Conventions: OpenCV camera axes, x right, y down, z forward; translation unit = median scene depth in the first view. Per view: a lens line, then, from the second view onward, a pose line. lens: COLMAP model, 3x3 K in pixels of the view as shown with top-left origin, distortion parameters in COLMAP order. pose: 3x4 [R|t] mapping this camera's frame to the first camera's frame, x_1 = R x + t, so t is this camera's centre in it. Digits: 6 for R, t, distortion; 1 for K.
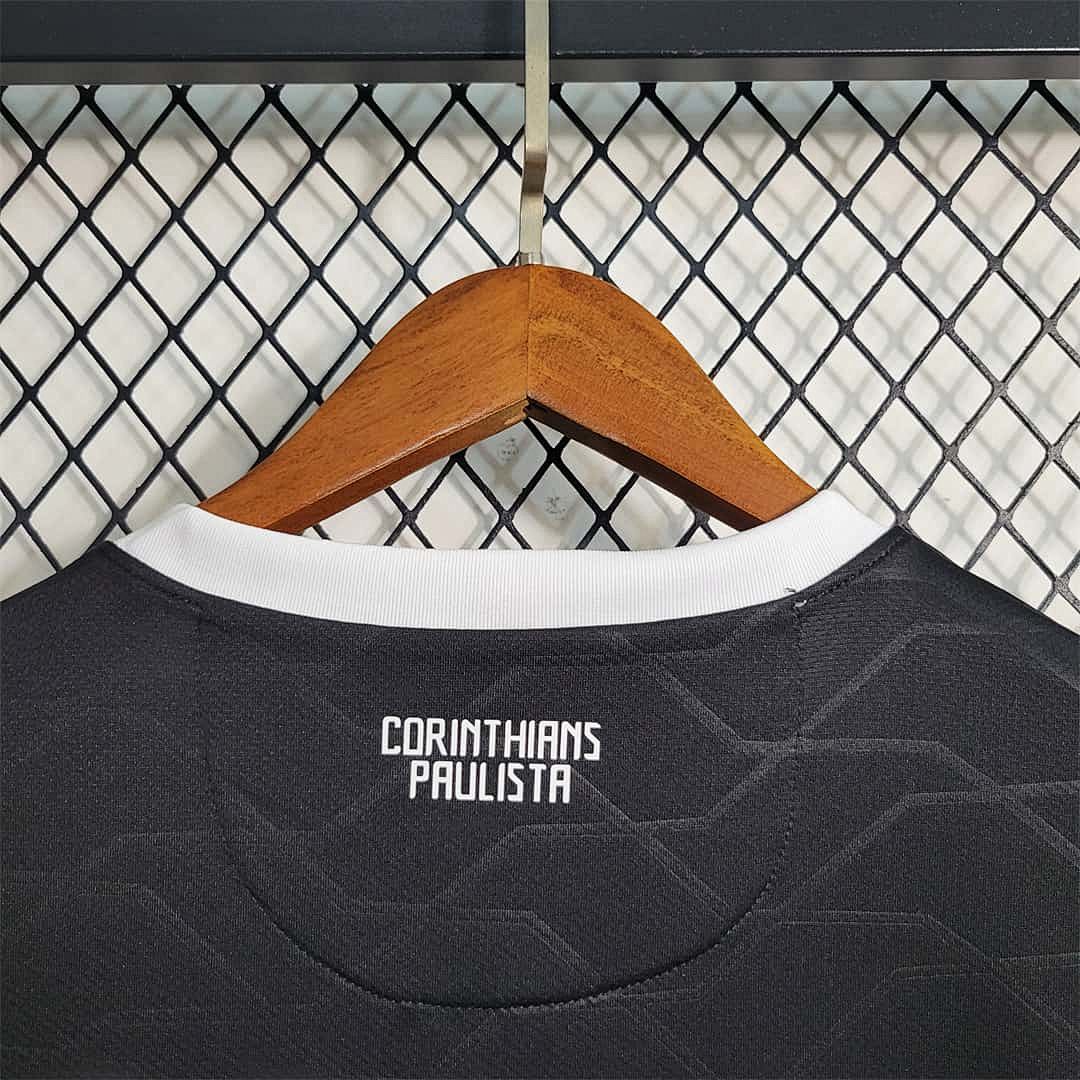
lens RADIAL K [[1154.0, 0, 540.0], [0, 1154.0, 540.0], [0, 0, 1]] dist [0.007734, 0.025646]
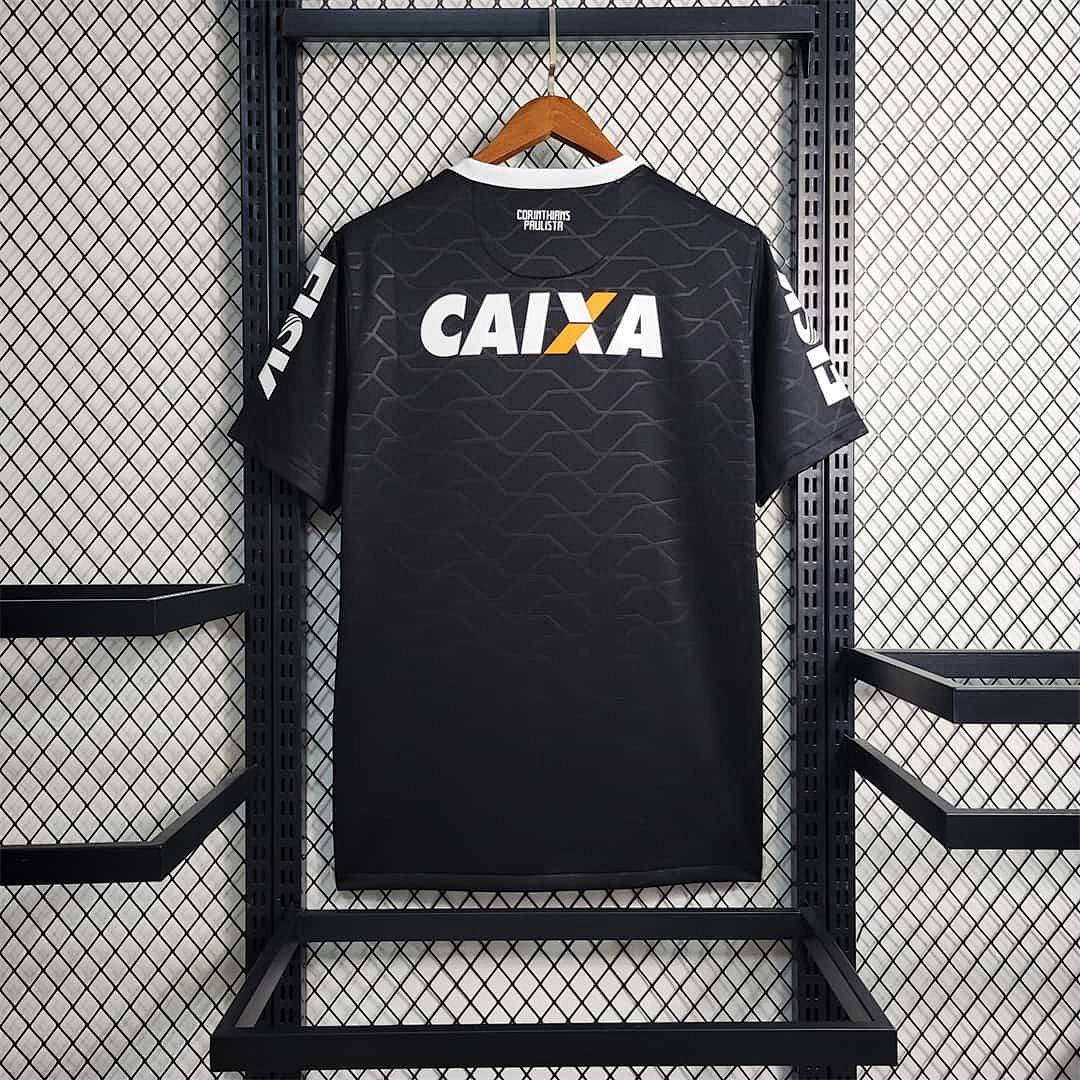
lens RADIAL K [[1154.0, 0, 540.0], [0, 1154.0, 540.0], [0, 0, 1]] dist [0.007734, 0.025646]
pose [[0.999749, -0.011984, 0.018909, -0.137588], [0.009340, 0.990913, 0.134177, 0.719548], [-0.020345, -0.133966, 0.990777, -3.048466]]
